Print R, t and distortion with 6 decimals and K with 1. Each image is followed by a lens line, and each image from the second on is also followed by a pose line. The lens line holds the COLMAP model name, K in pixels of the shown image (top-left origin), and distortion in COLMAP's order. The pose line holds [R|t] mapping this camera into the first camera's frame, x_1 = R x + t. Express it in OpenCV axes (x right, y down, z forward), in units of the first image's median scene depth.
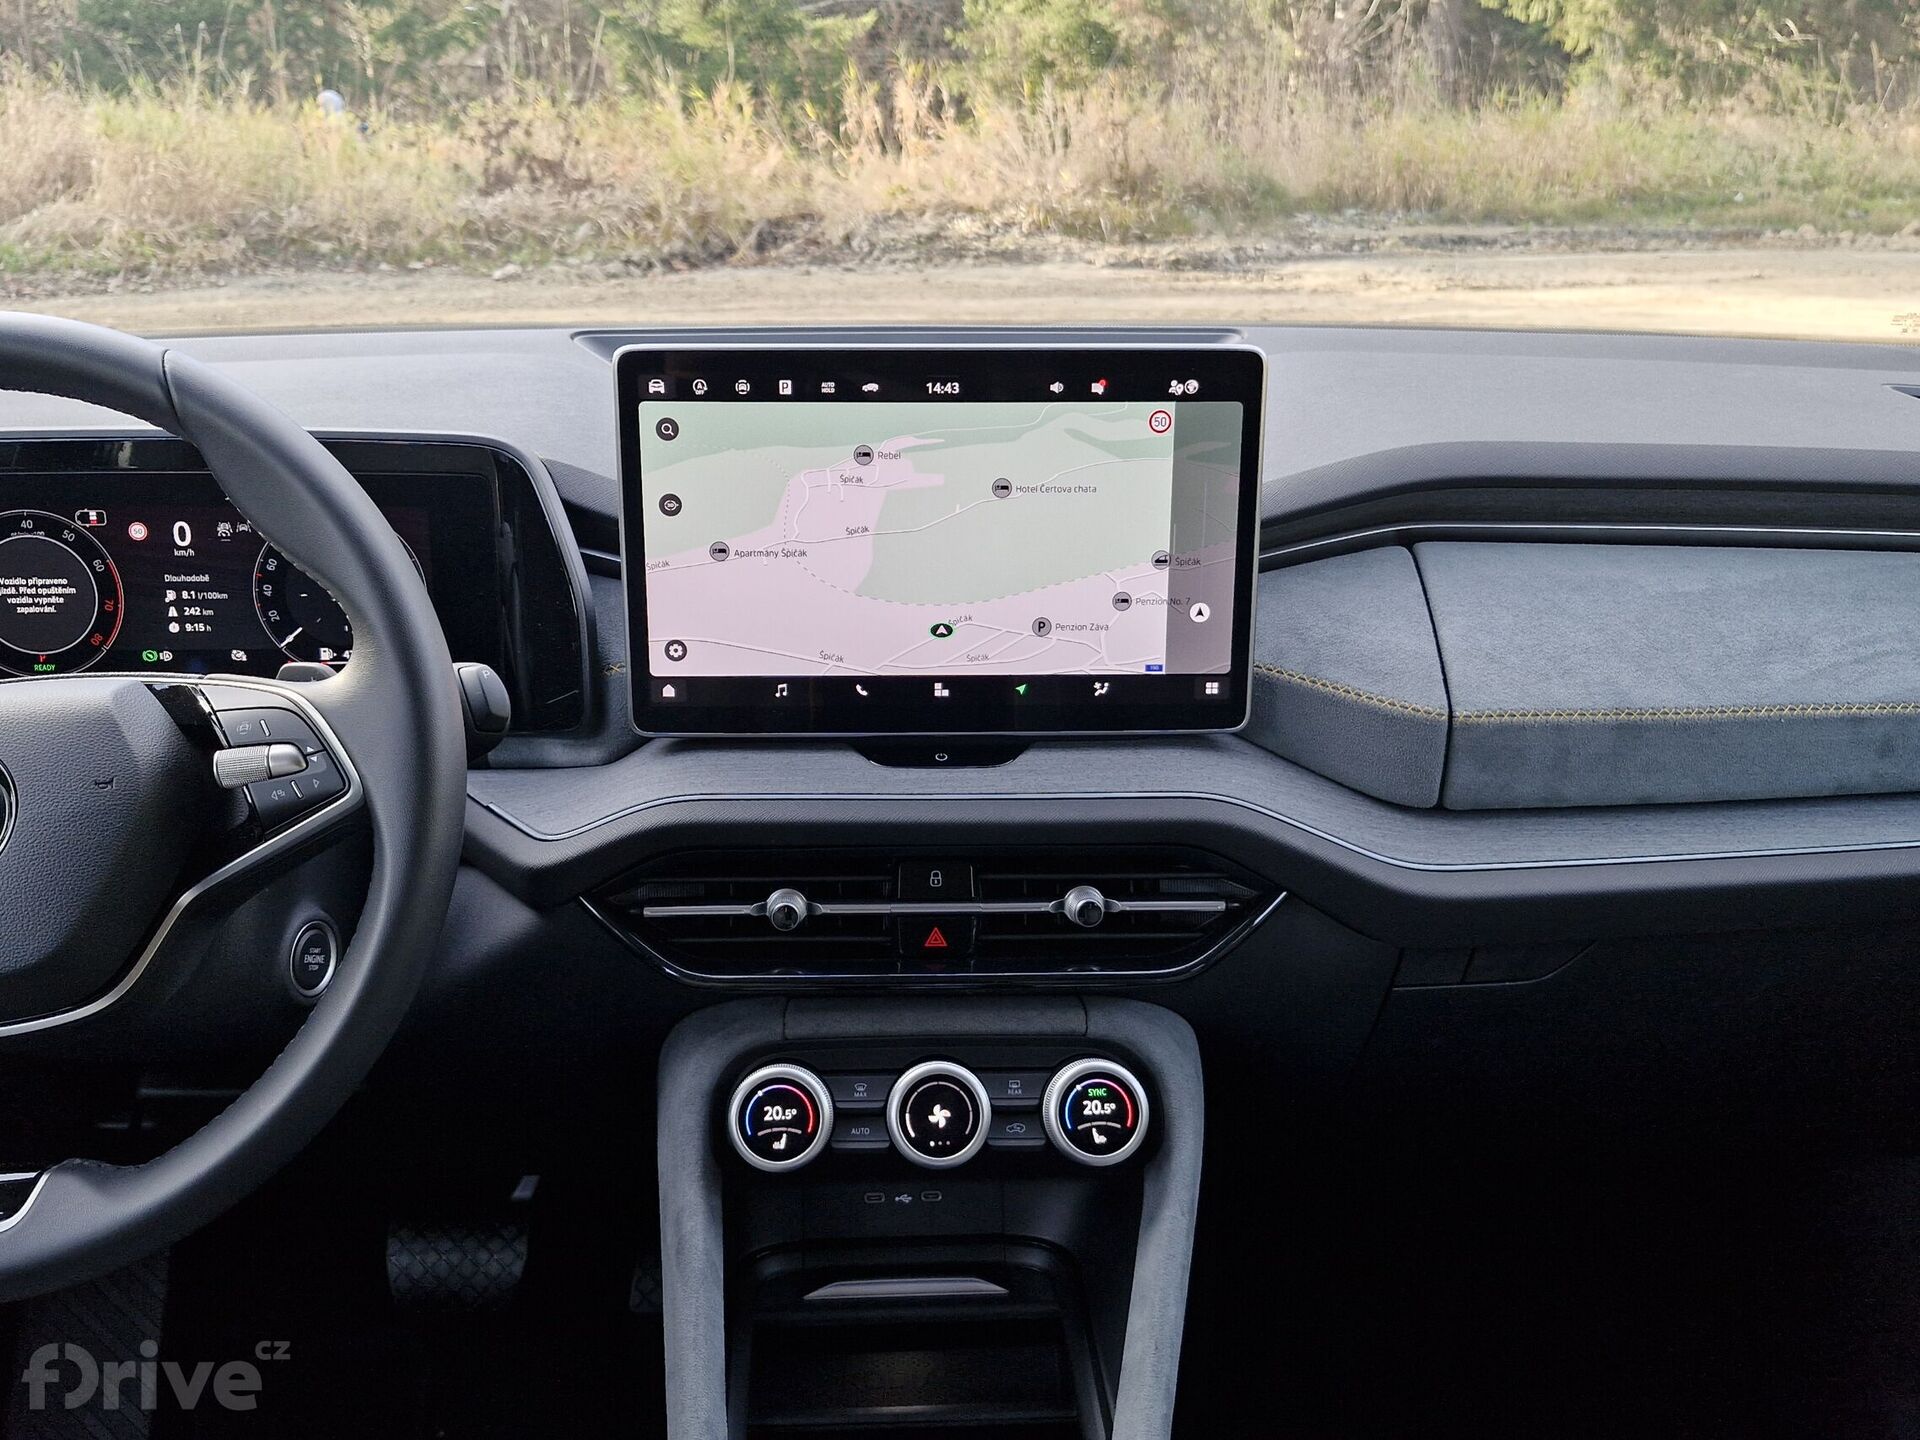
lens RADIAL K [[1760.4, 0, 926.9], [0, 1760.4, 711.6], [0, 0, 1]] dist [0.067554, 0.000000]
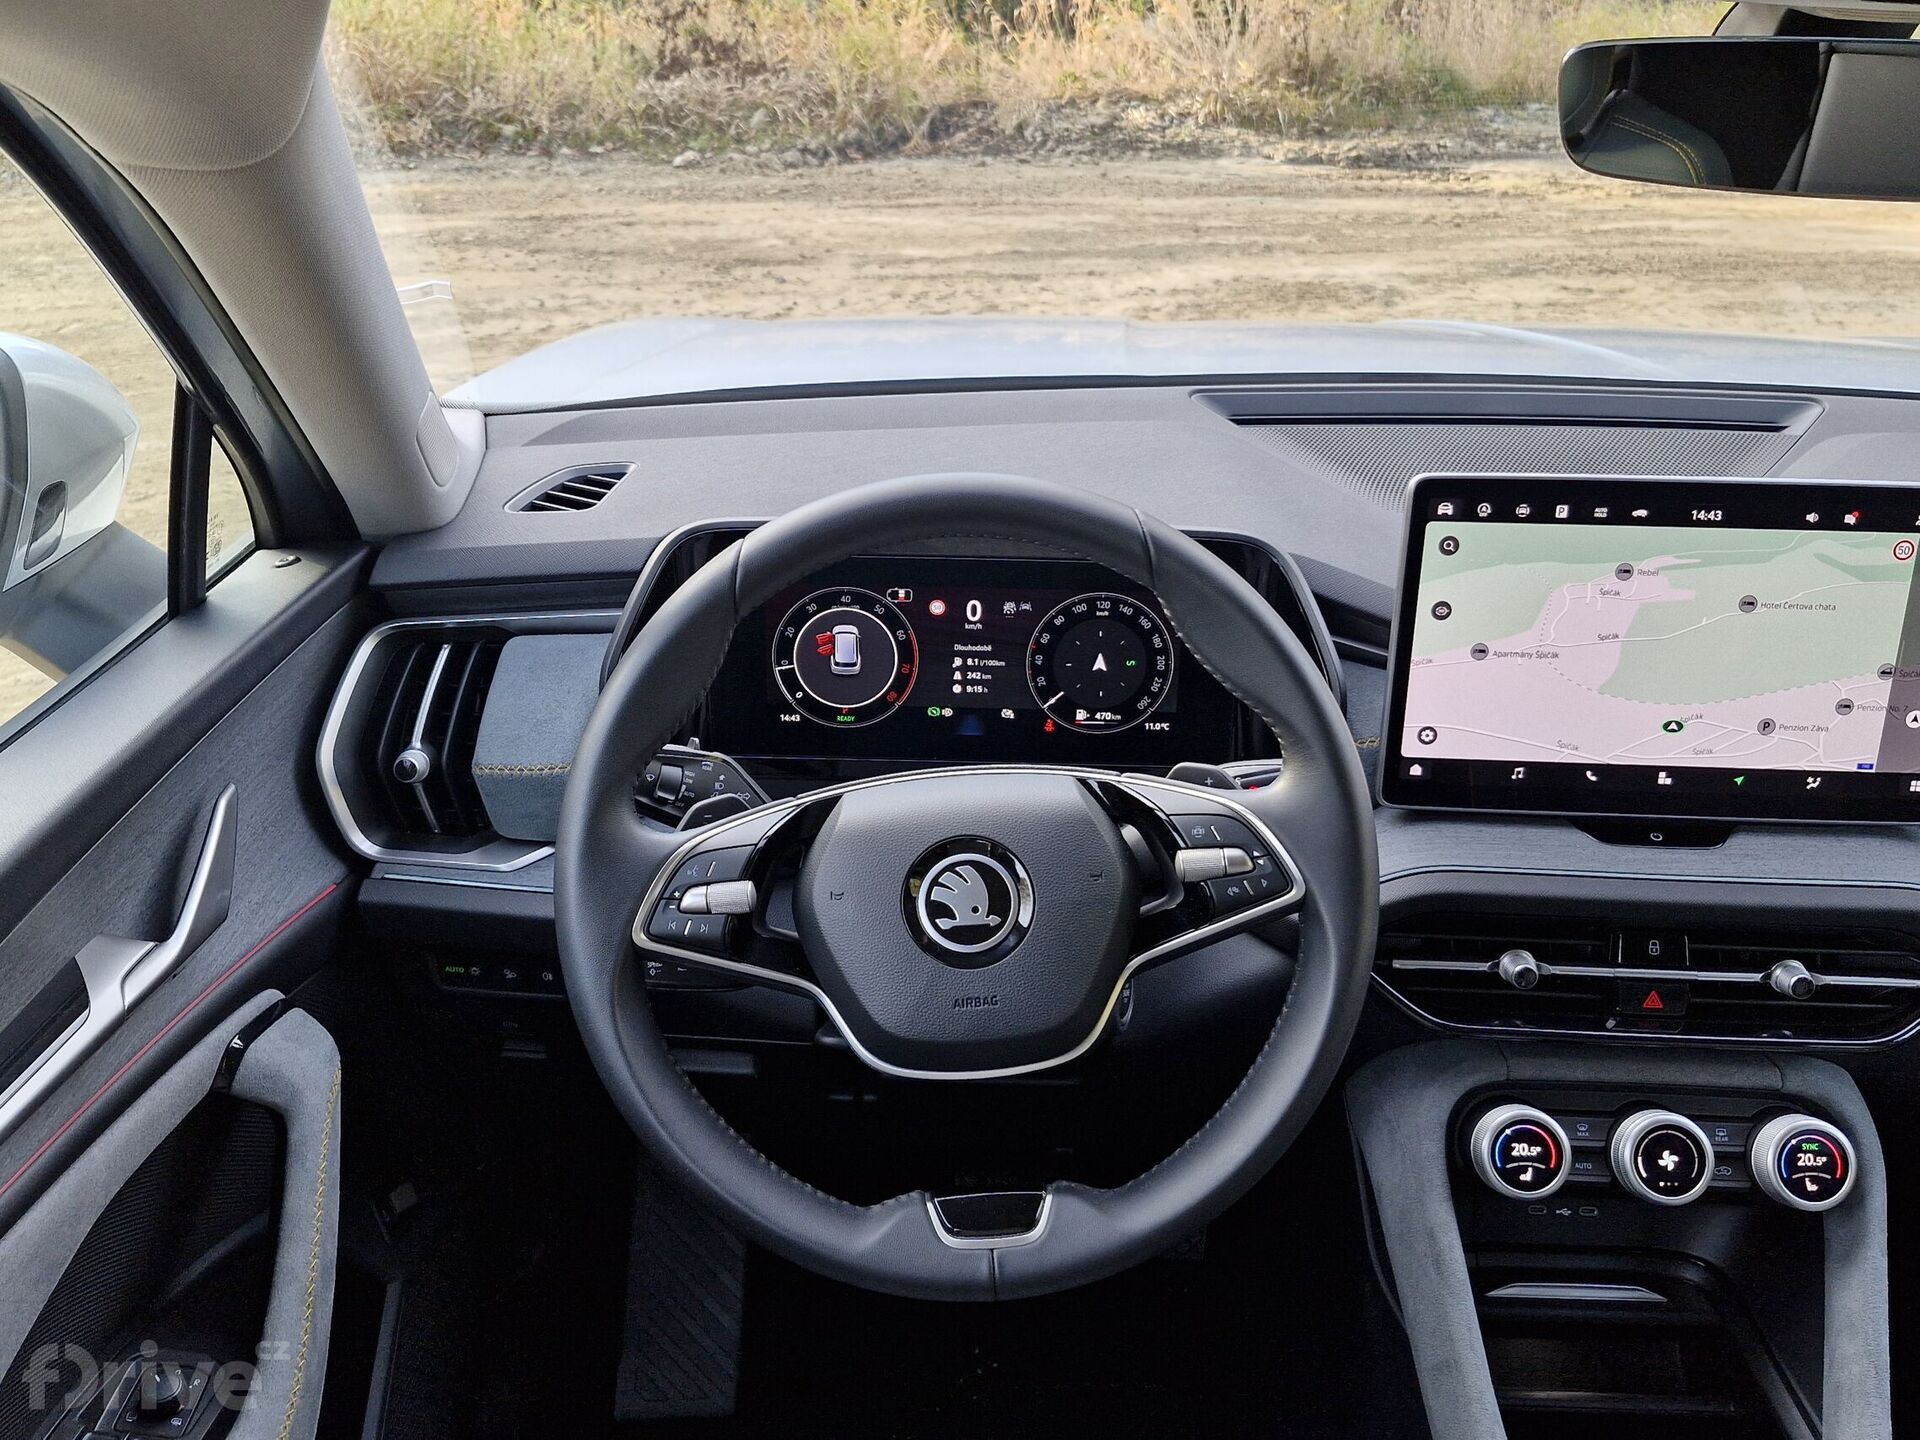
lens RADIAL K [[1736.5, 0, 971.7], [0, 1736.5, 720.5], [0, 0, 1]] dist [0.115117, -0.186709]
pose [[0.997592, 0.038180, -0.057900, -0.360666], [-0.034340, 0.997233, 0.065926, -0.105567], [0.060257, -0.063779, 0.996143, -0.130745]]
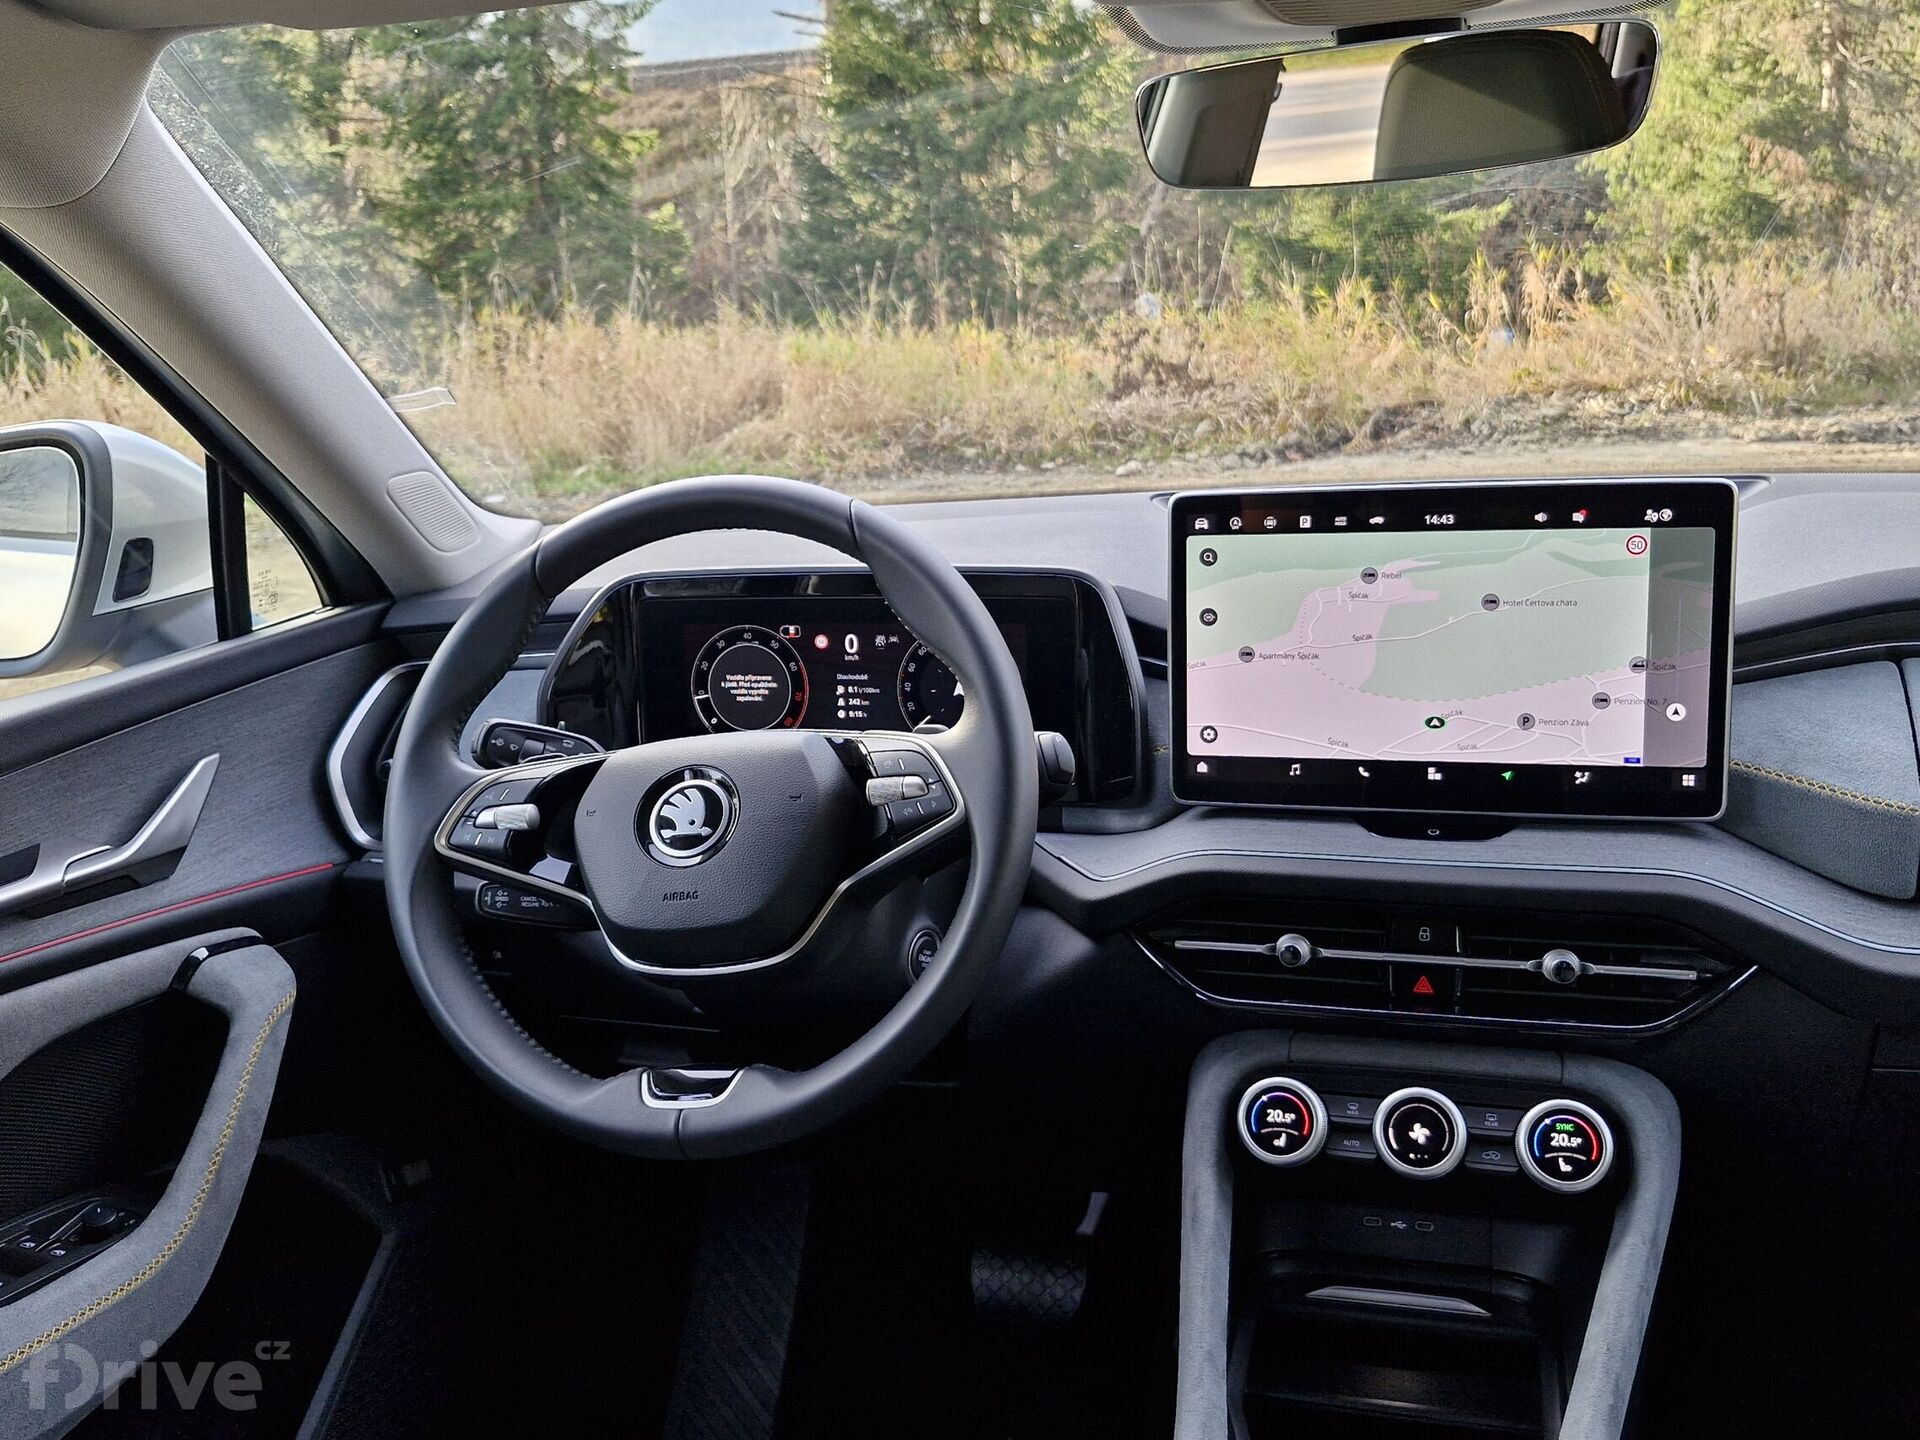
lens RADIAL K [[1736.5, 0, 960.3], [0, 1736.5, 730.7], [0, 0, 1]] dist [0.115117, -0.186709]
pose [[0.948335, 0.021993, -0.316507, 0.075879], [-0.050942, 0.995206, -0.083481, 0.071676], [0.313154, 0.095291, 0.944910, -0.204430]]
